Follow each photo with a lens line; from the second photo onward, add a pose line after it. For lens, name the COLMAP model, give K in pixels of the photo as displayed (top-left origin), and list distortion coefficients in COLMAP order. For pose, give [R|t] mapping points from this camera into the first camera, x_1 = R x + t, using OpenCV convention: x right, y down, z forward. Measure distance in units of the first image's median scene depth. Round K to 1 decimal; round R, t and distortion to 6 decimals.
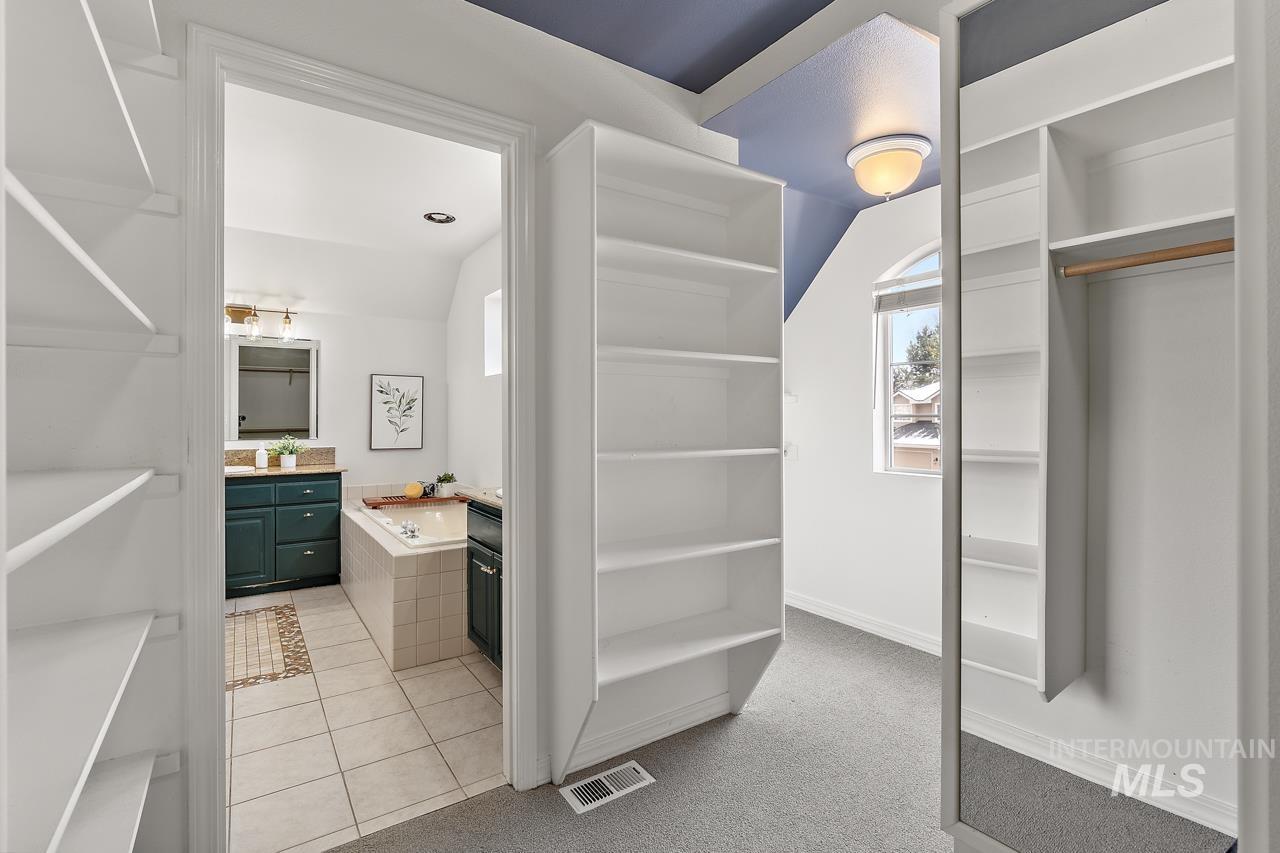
lens RADIAL K [[582.3, 0, 639.1], [0, 582.3, 415.7], [0, 0, 1]] dist [-0.006617, 0.000749]
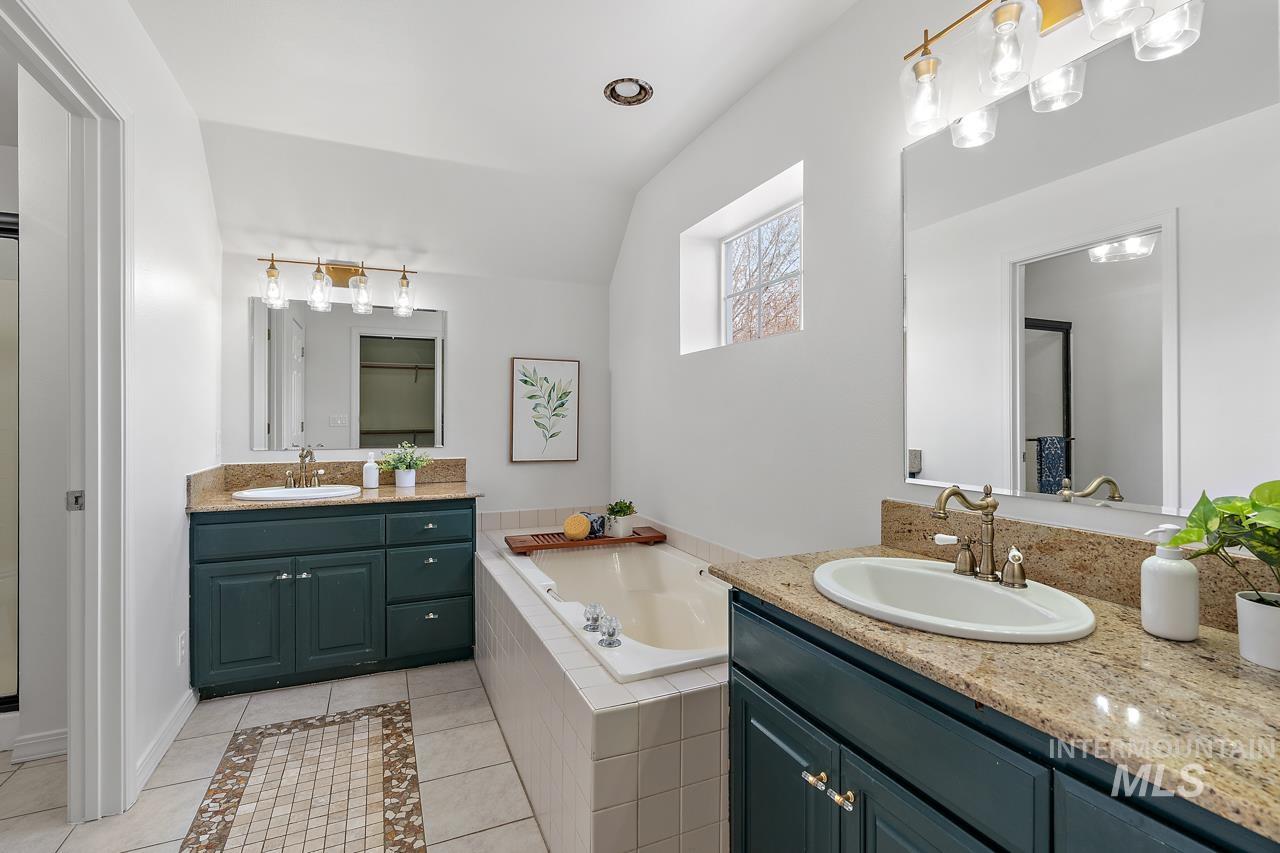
lens RADIAL K [[582.3, 0, 639.1], [0, 582.3, 415.7], [0, 0, 1]] dist [-0.006617, 0.000749]
pose [[0.983862, 0.000317, -0.178929, -0.196180], [-0.000488, 0.999999, -0.000915, 0.001365], [0.178929, 0.000988, 0.983862, 0.353422]]
